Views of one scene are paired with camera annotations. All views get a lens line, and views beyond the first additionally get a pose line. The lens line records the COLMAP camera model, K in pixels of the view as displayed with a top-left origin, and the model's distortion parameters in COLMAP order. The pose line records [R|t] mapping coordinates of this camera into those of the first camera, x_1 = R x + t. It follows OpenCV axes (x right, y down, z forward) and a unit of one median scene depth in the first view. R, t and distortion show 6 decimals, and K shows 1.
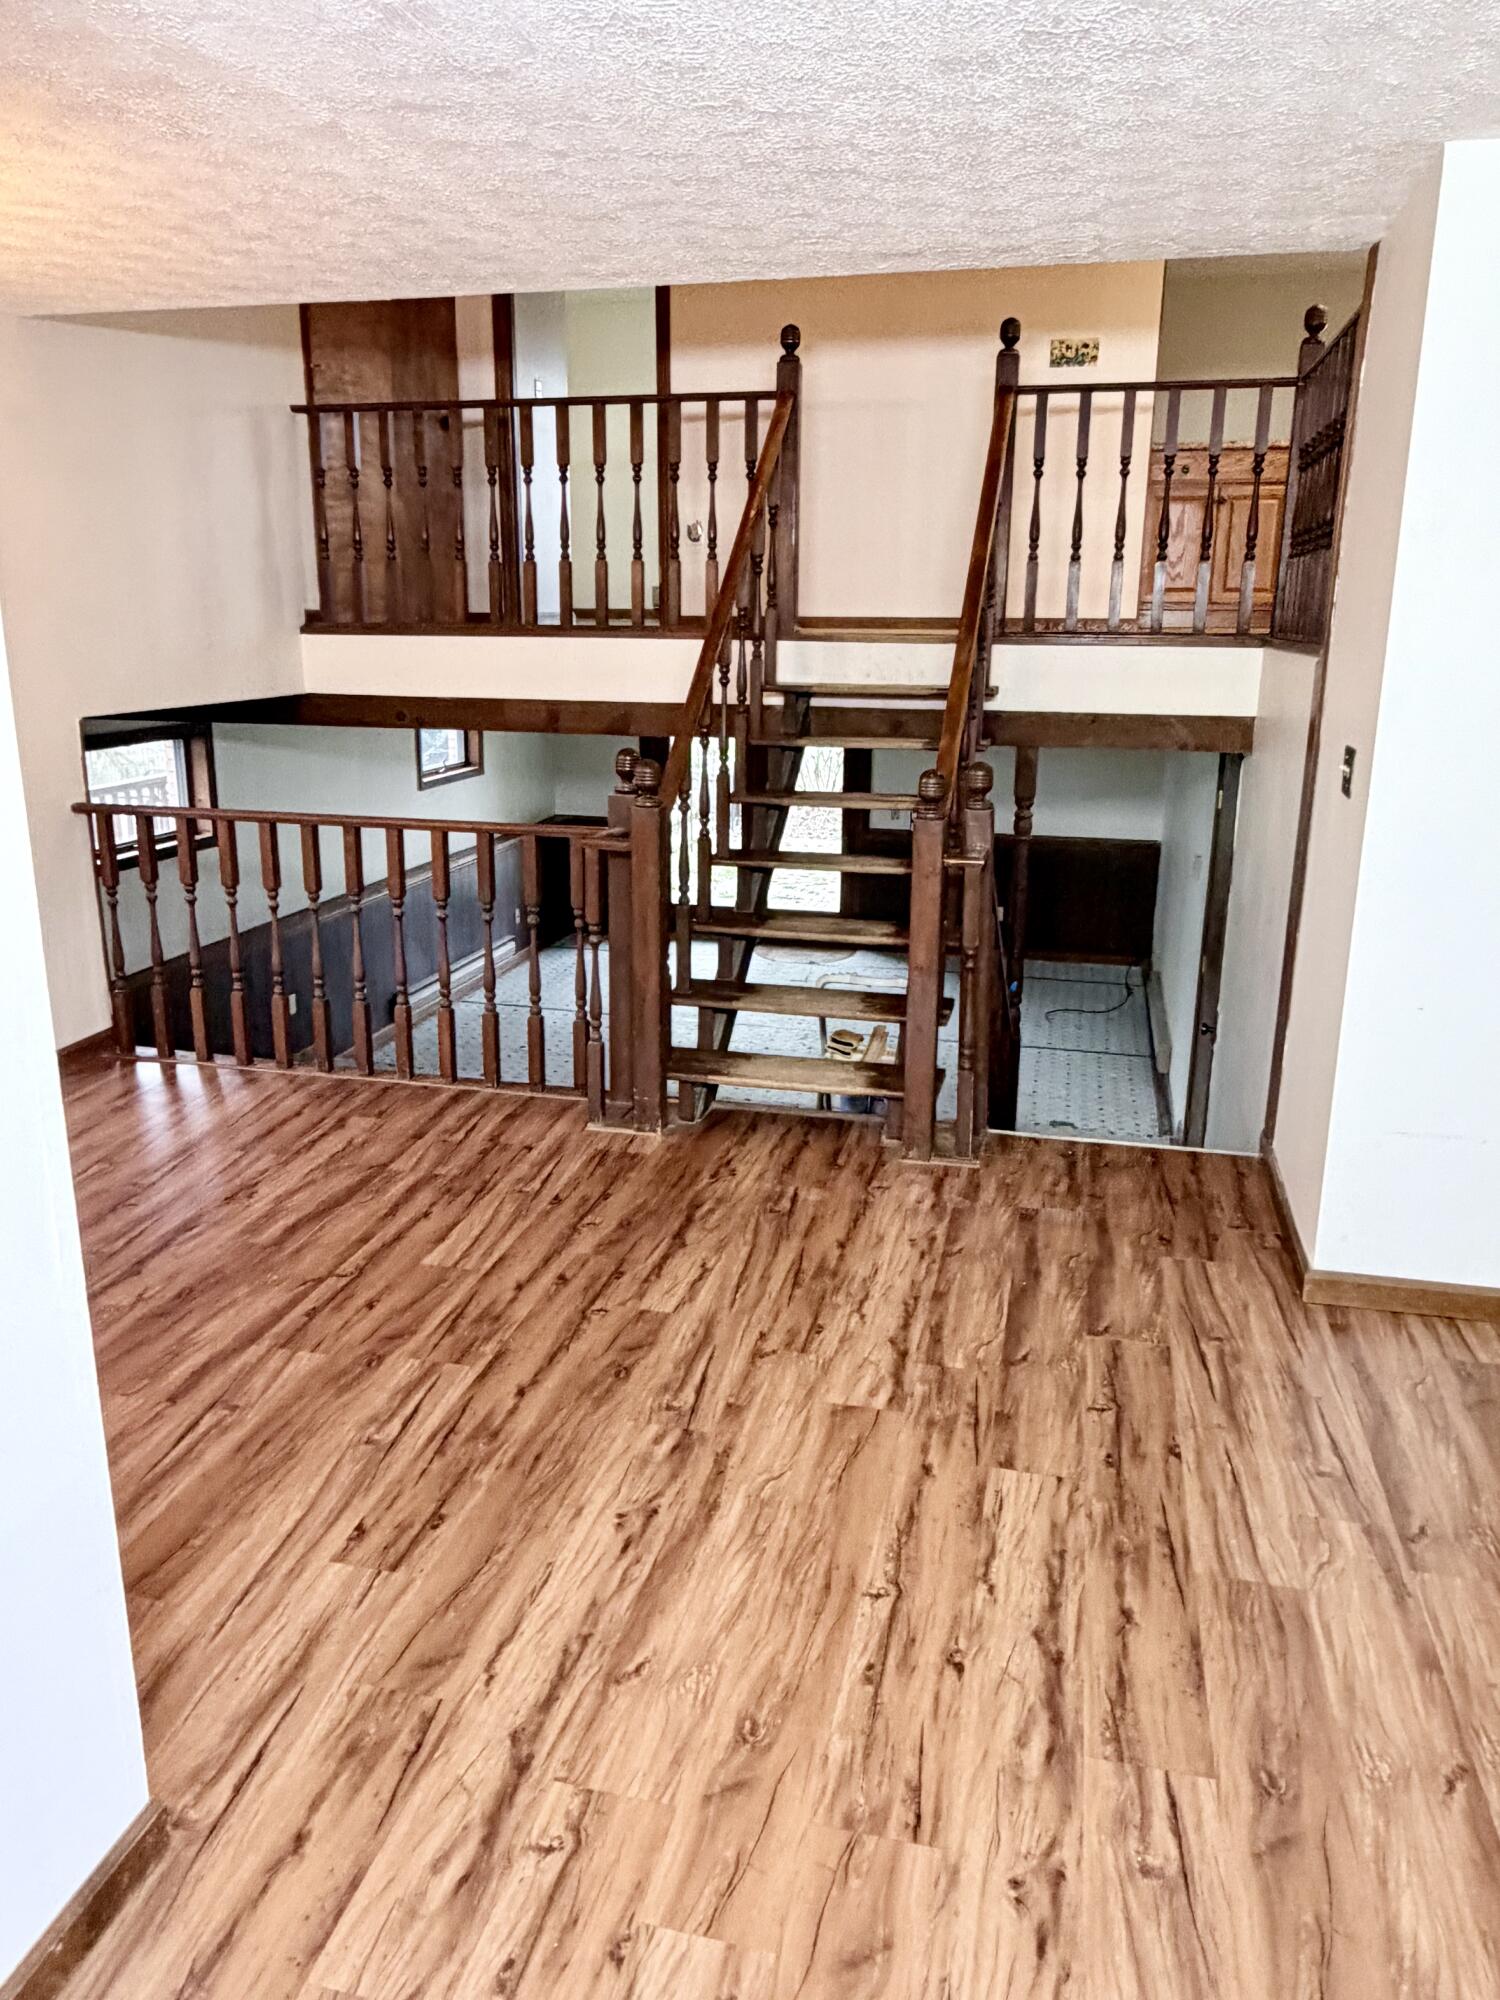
lens RADIAL K [[1387.8, 0, 750.0], [0, 1387.8, 1000.0], [0, 0, 1]] dist [-0.000470, -0.001034]
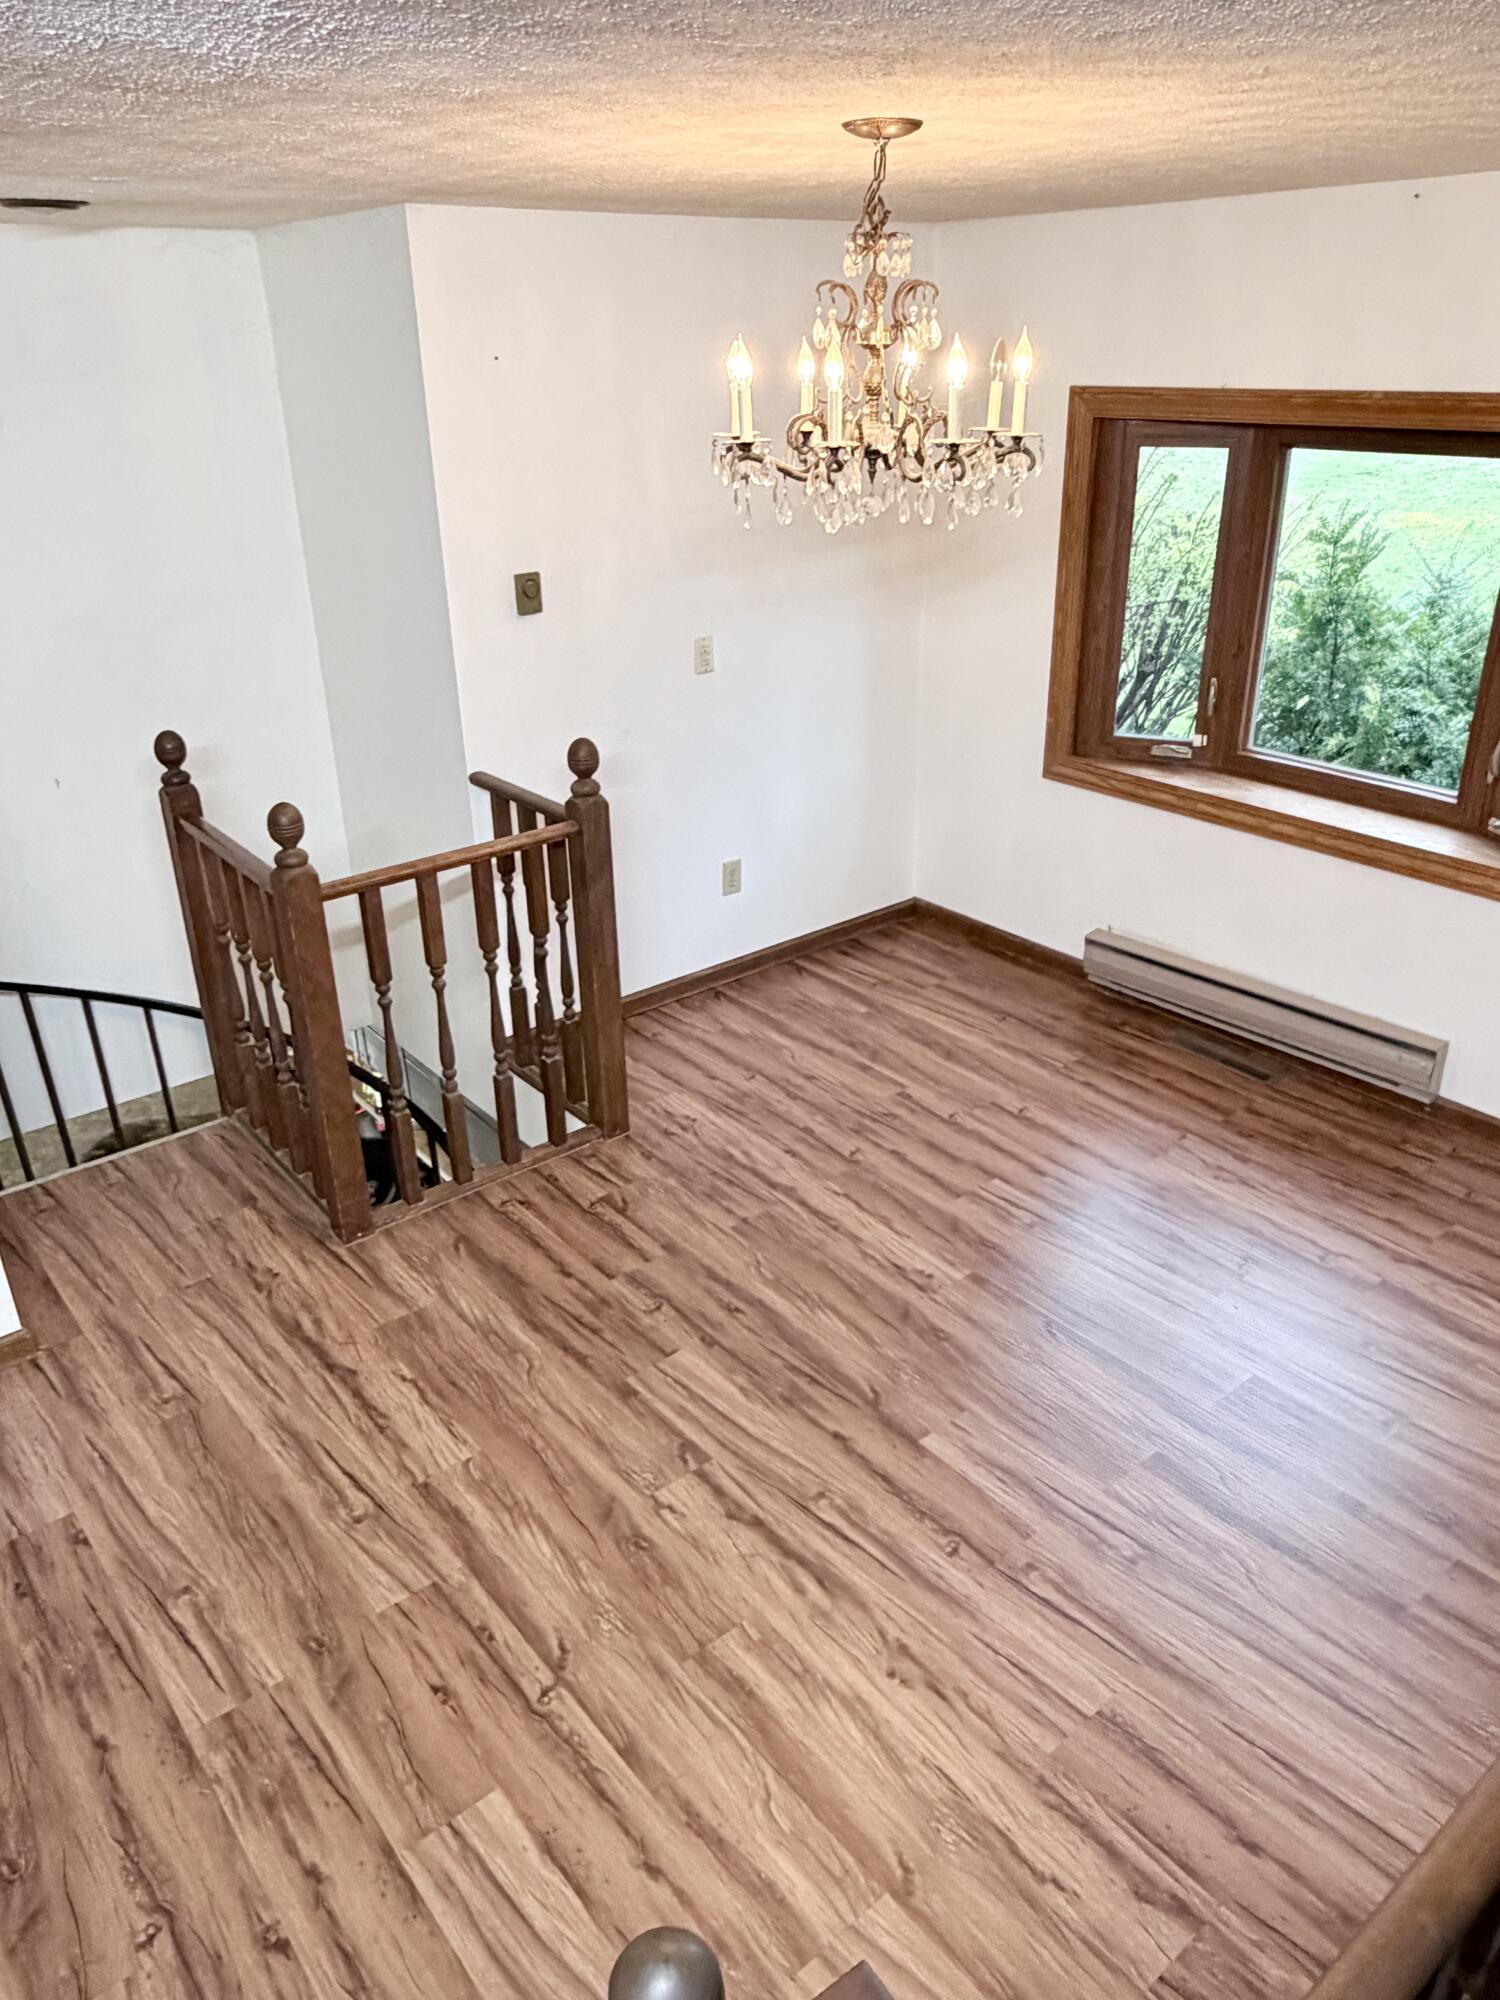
lens RADIAL K [[1418.2, 0, 750.0], [0, 1418.2, 1000.0], [0, 0, 1]] dist [-0.000415, 0.001801]
pose [[-0.612893, 0.340272, -0.713146, 0.038051], [-0.199050, 0.806935, 0.556090, -0.524404], [0.764684, 0.482775, -0.426834, 1.261141]]
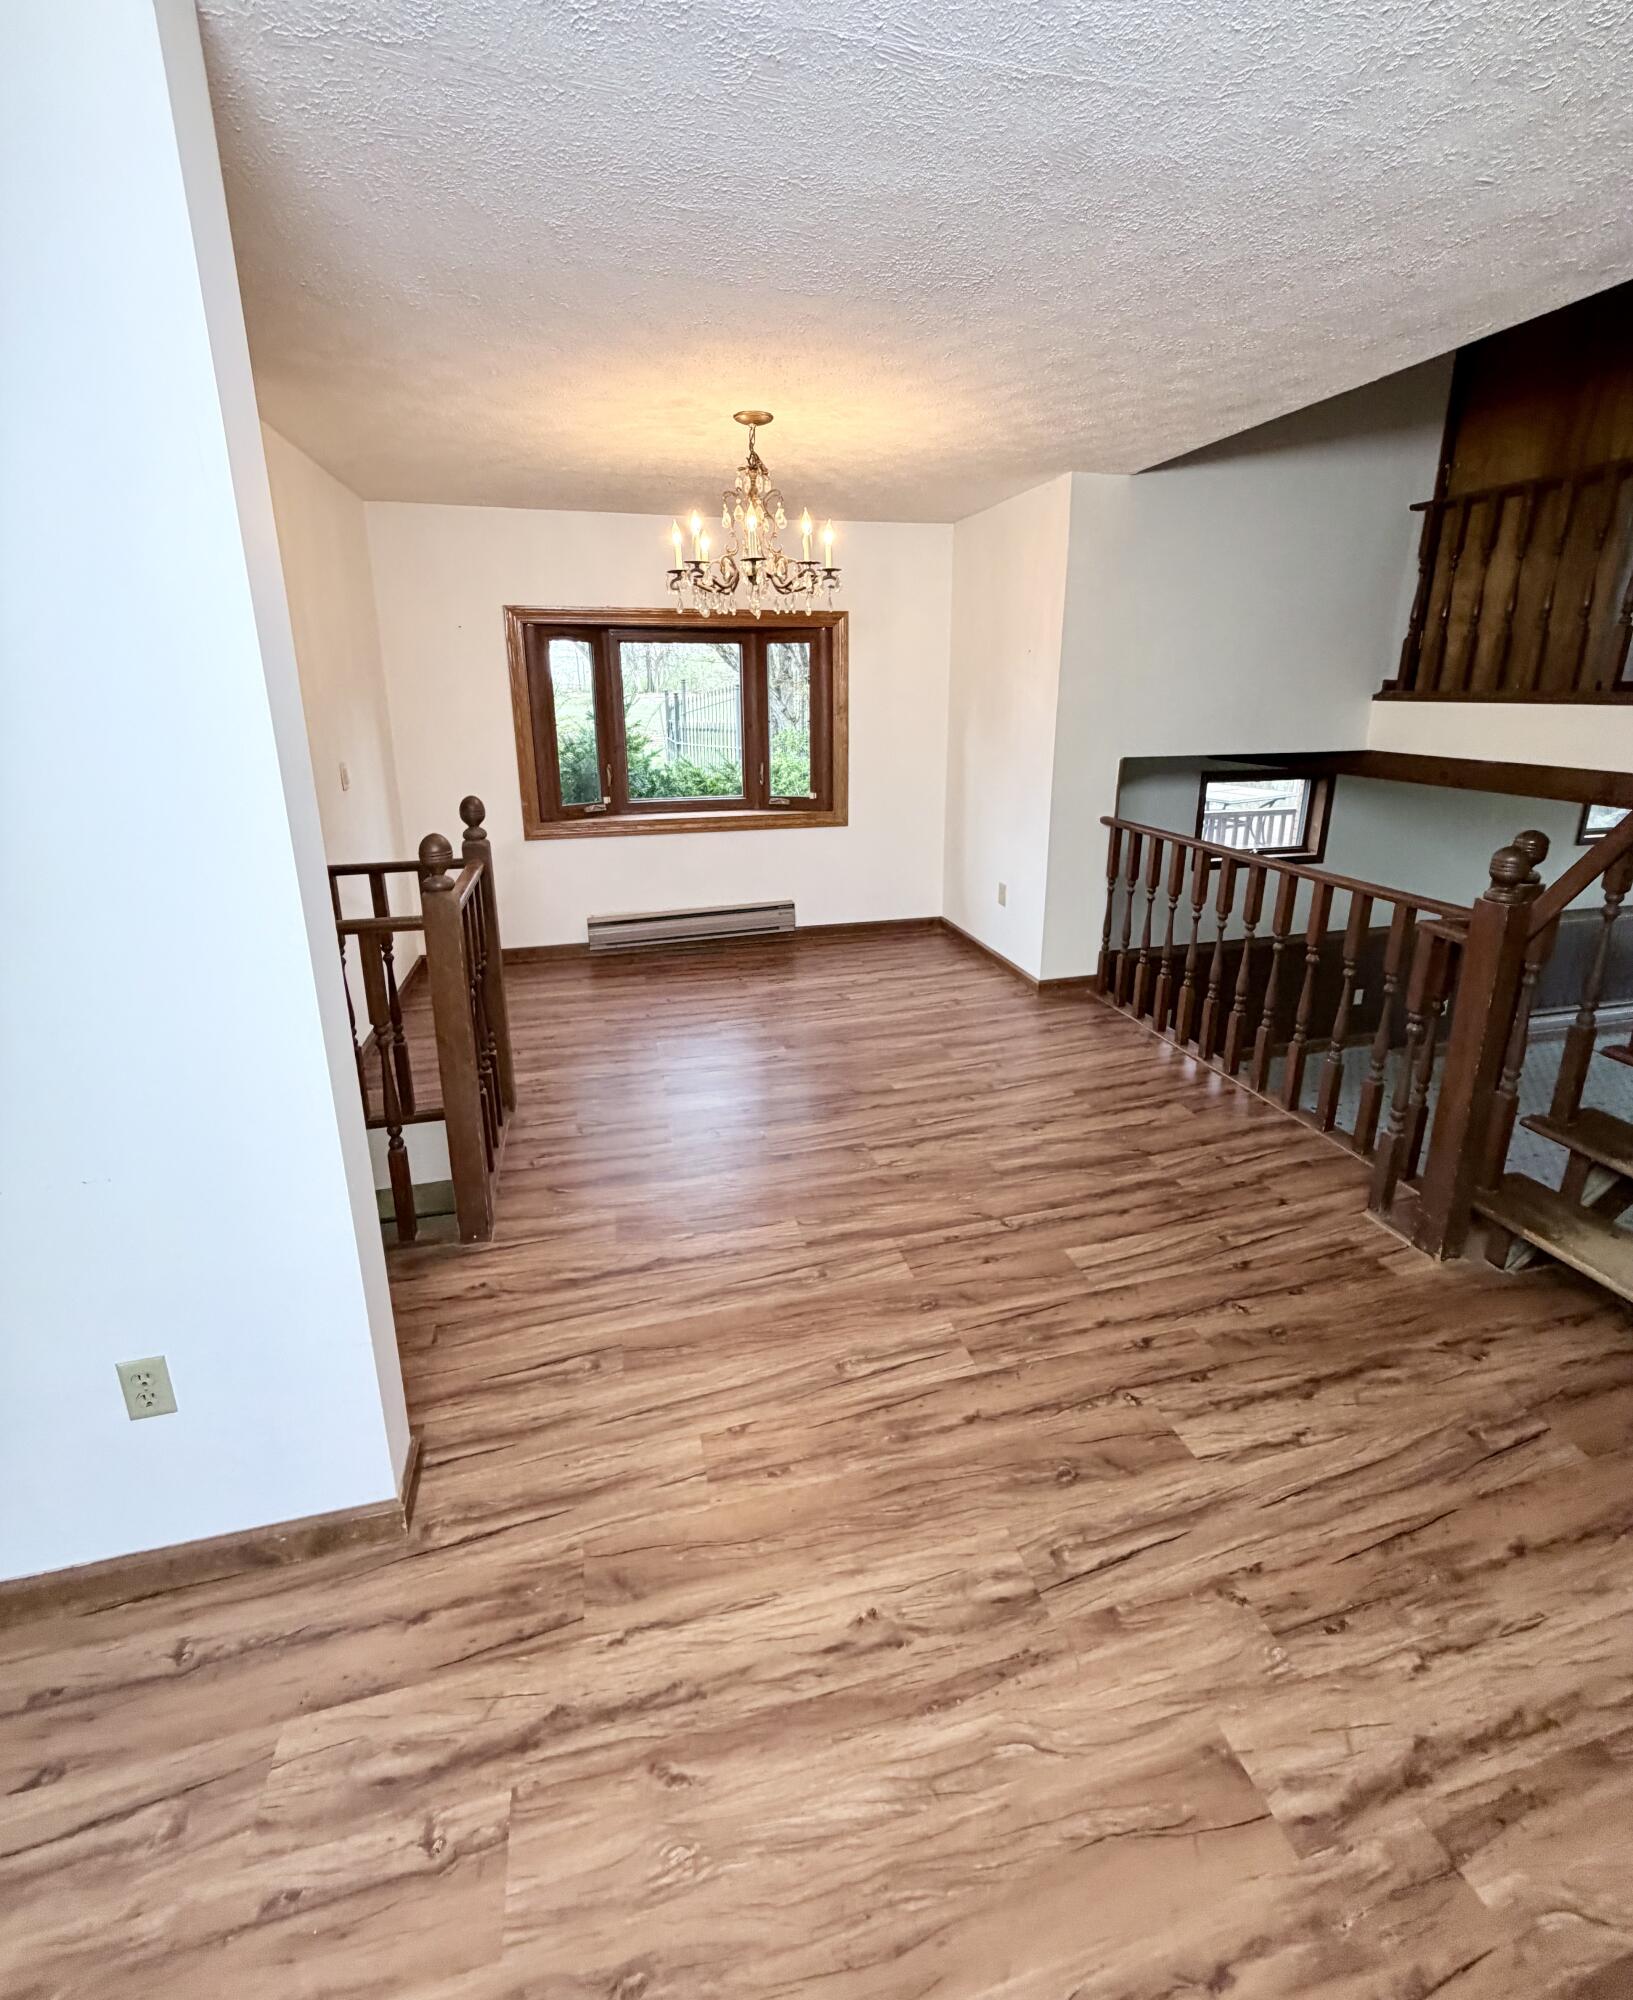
lens RADIAL K [[858.1, 0, 823.2], [0, 858.1, 924.2], [0, 0, 1]] dist [-0.000615, 0.000378]
pose [[0.471906, 0.228262, -0.851587, 0.218449], [-0.232990, 0.963853, 0.129243, -0.118504], [0.850306, 0.137420, 0.508031, 0.463638]]
